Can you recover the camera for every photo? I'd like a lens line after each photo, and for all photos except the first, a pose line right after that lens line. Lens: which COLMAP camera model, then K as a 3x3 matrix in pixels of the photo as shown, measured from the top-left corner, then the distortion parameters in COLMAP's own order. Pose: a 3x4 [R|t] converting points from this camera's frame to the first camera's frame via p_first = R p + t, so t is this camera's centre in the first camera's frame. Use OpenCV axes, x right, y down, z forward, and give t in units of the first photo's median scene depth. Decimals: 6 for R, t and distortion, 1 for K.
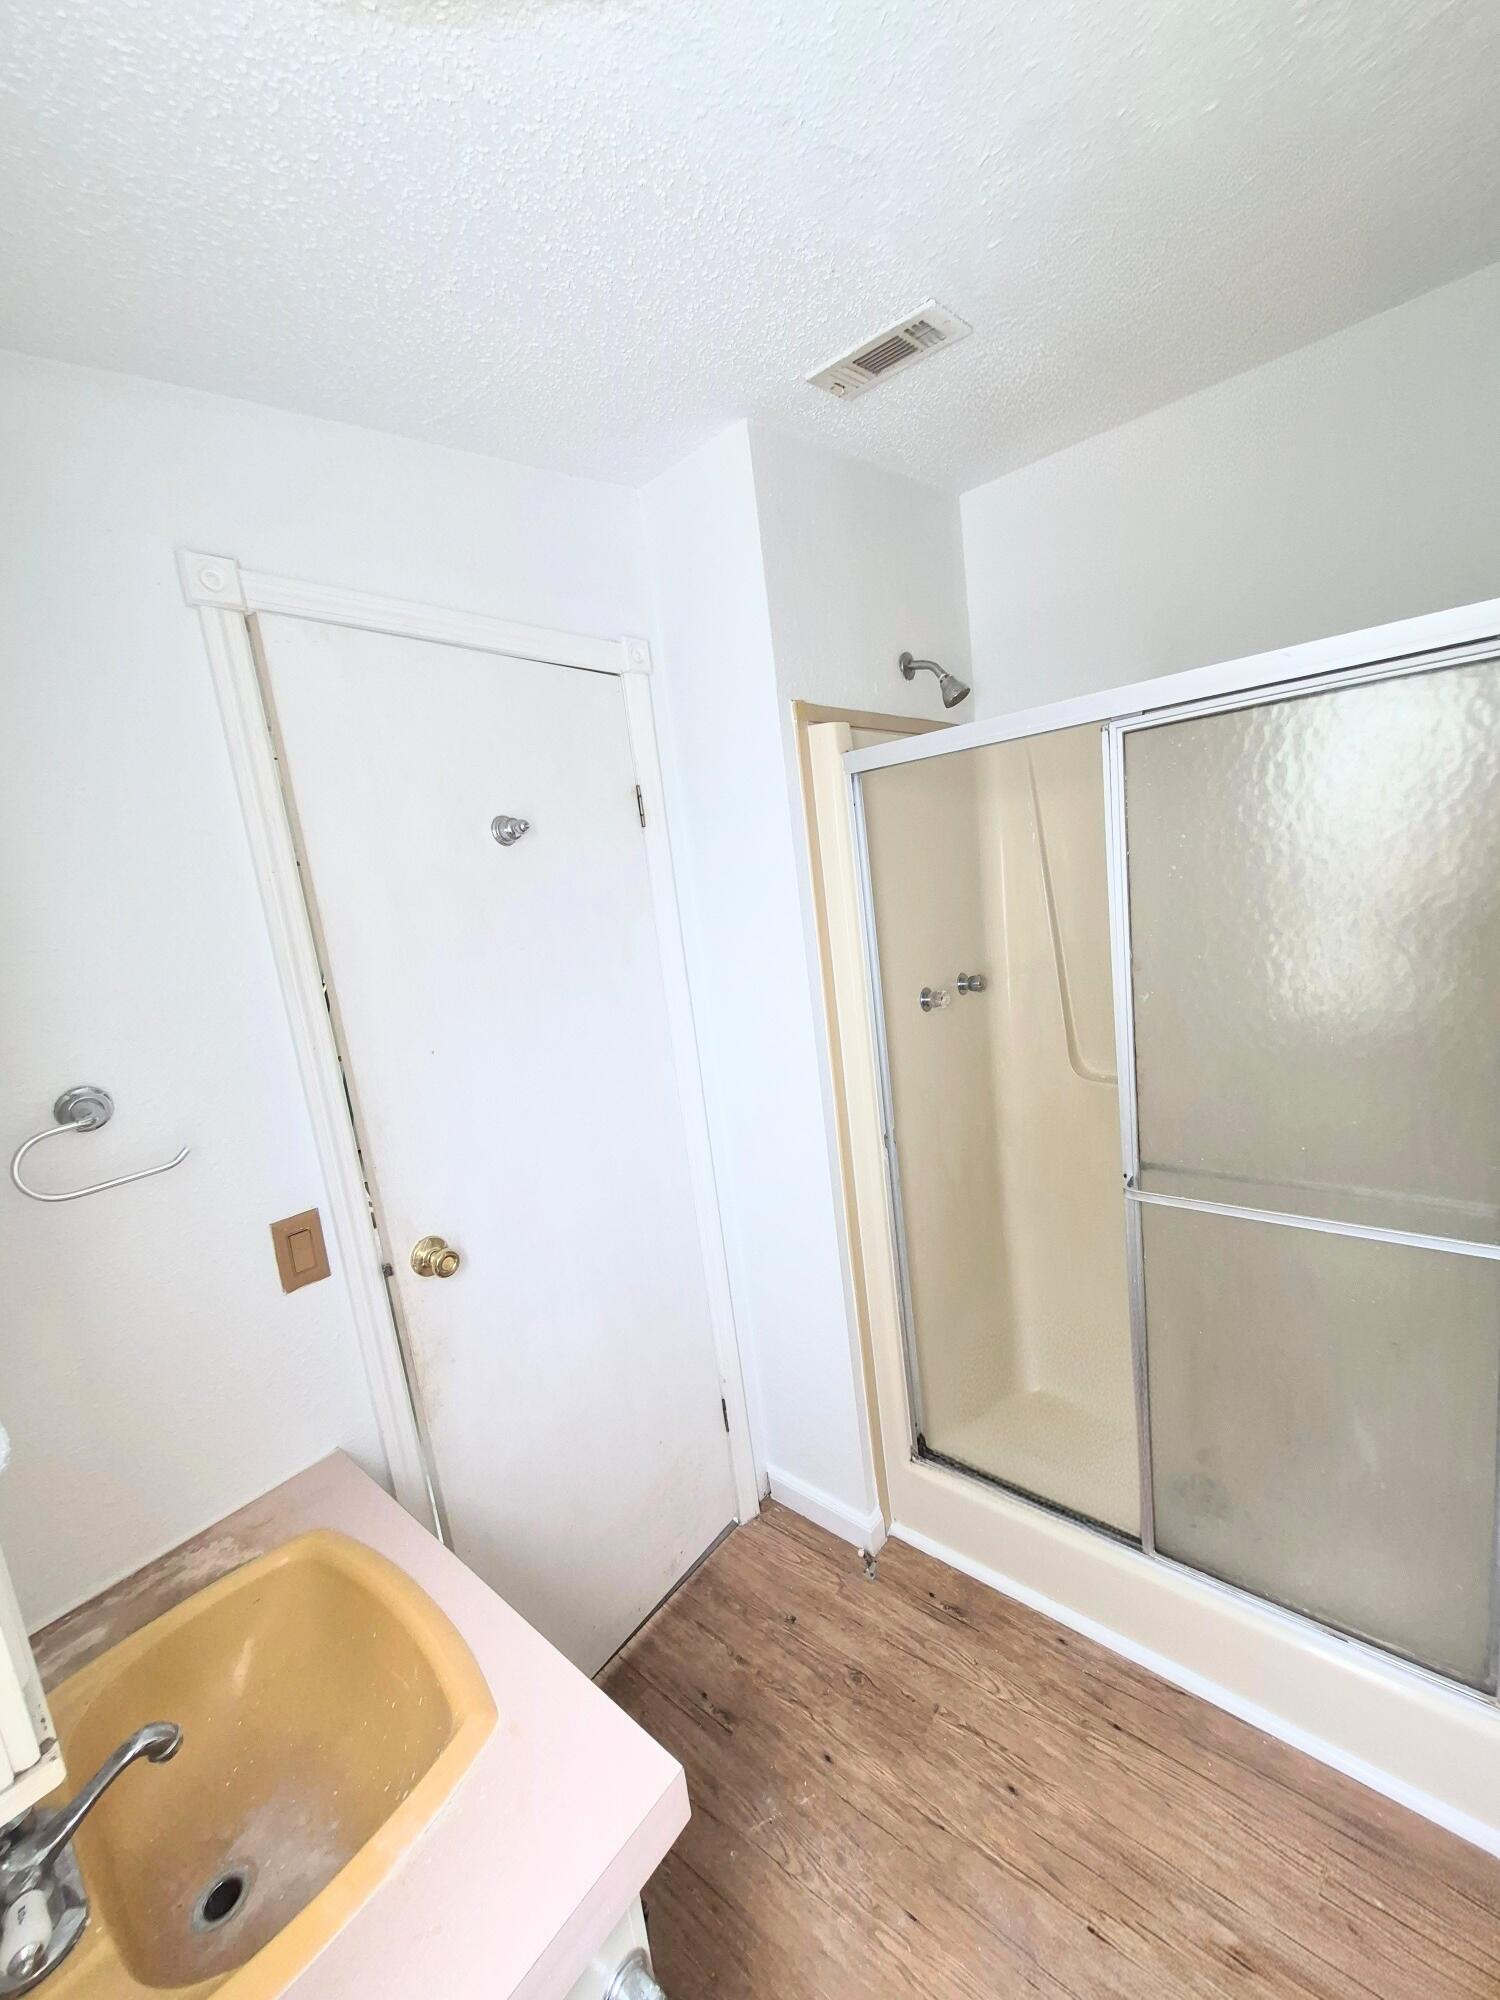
lens RADIAL K [[785.0, 0, 752.3], [0, 785.0, 1001.3], [0, 0, 1]] dist [0.009429, -0.000601]
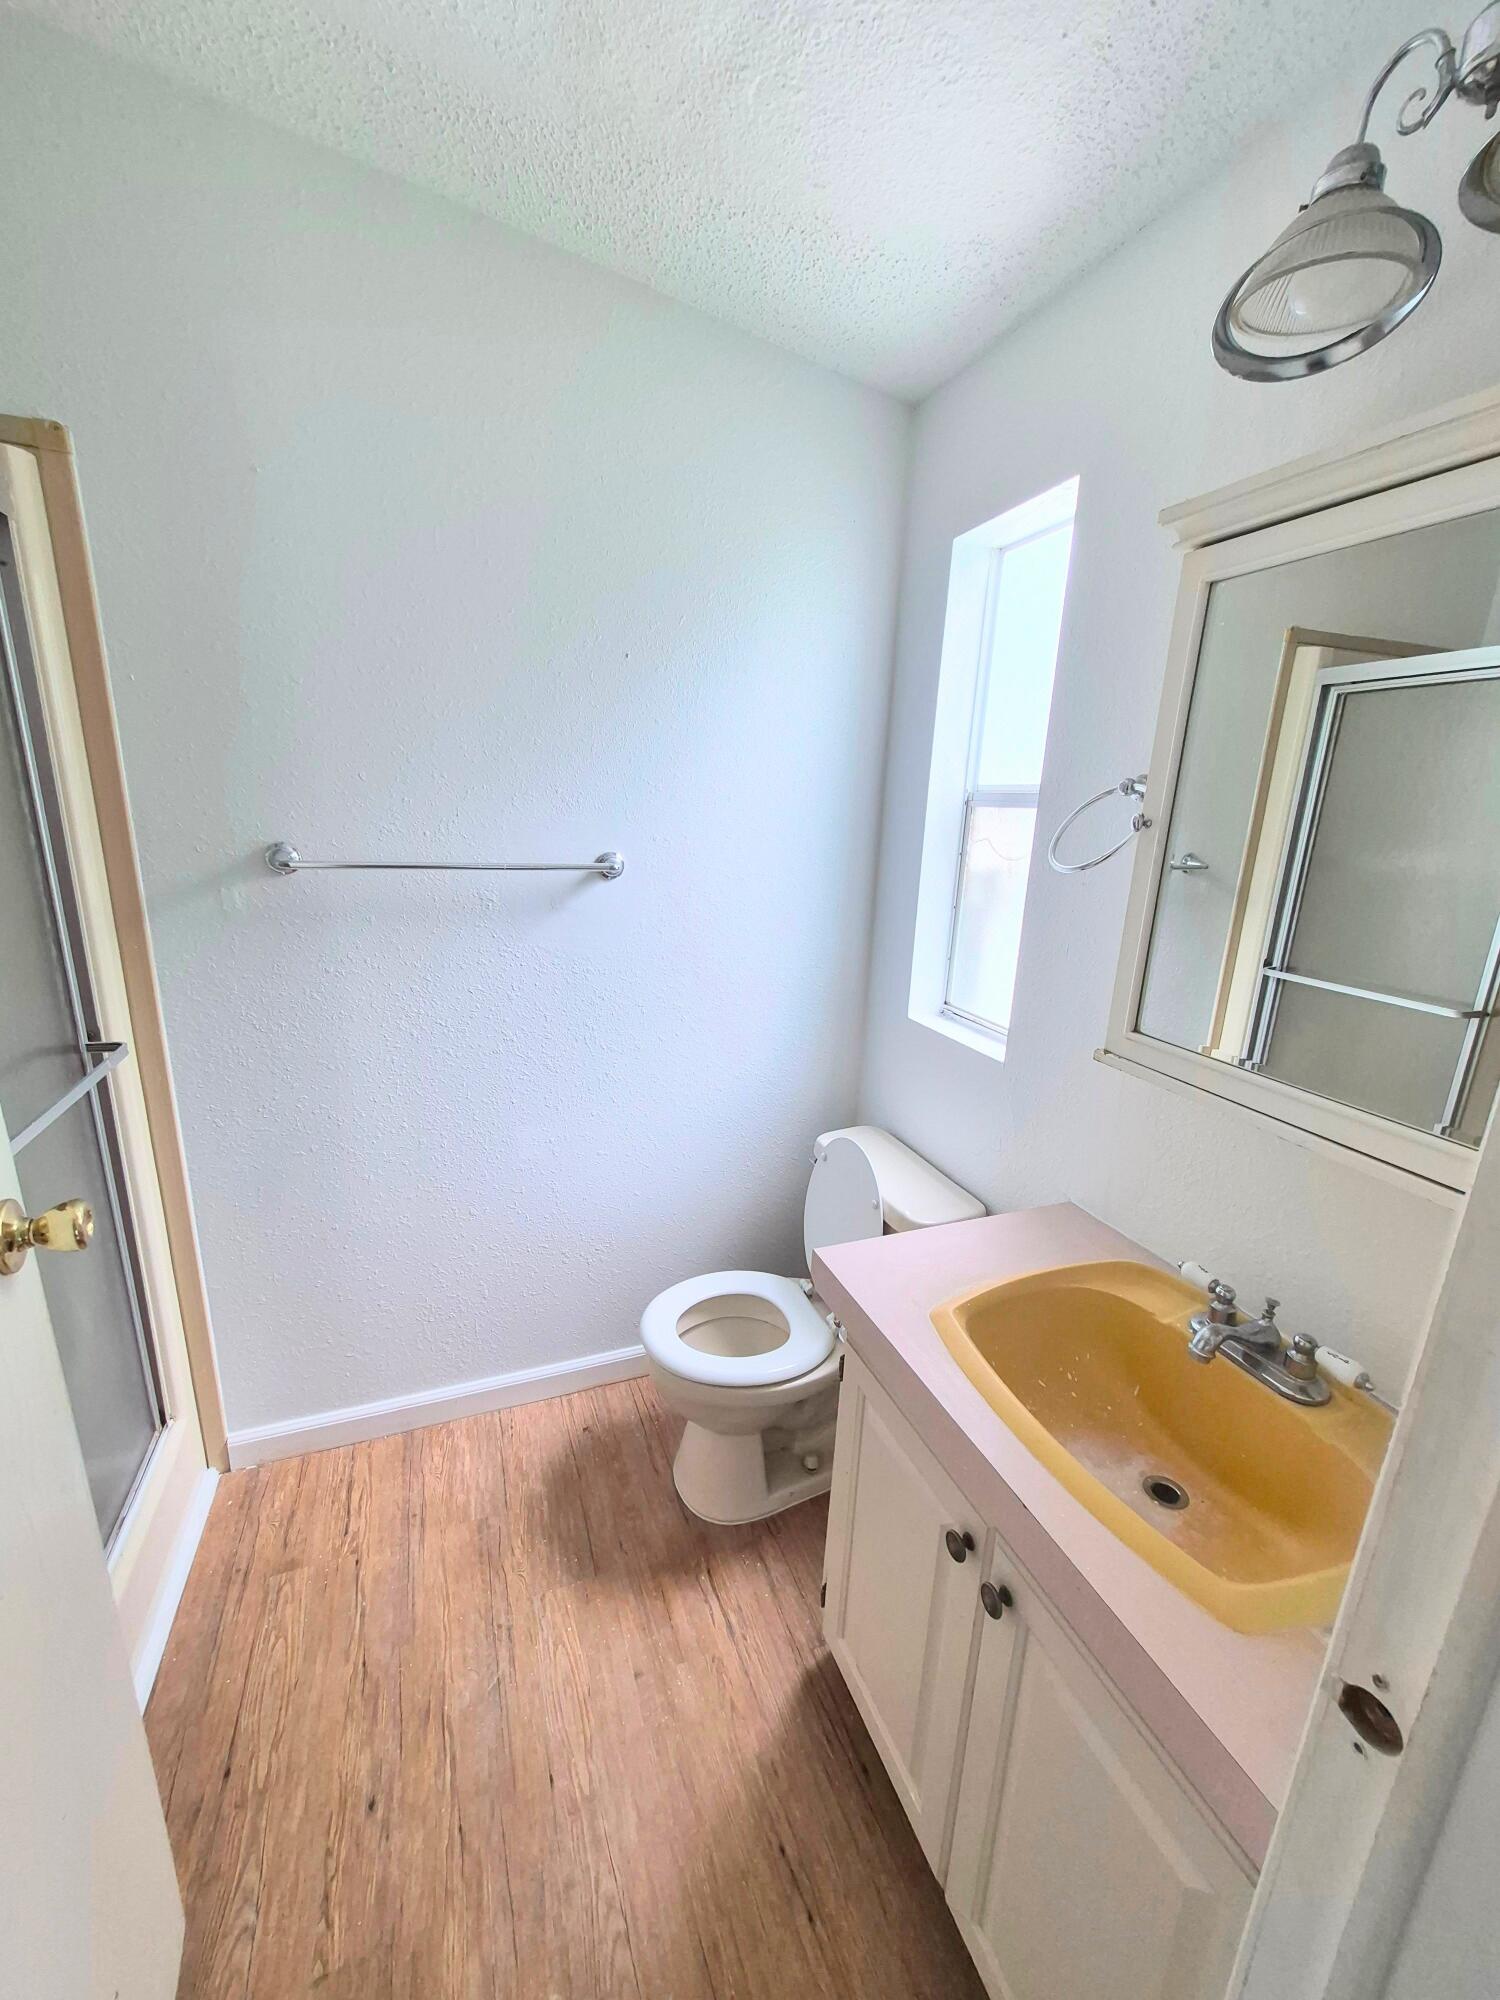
lens RADIAL K [[785.0, 0, 750.6], [0, 785.0, 1000.8], [0, 0, 1]] dist [0.009429, -0.000601]
pose [[-0.874854, -0.043392, 0.482439, -0.411275], [0.139360, 0.931322, 0.336480, -0.029490], [-0.463907, 0.361603, -0.808724, 1.237752]]
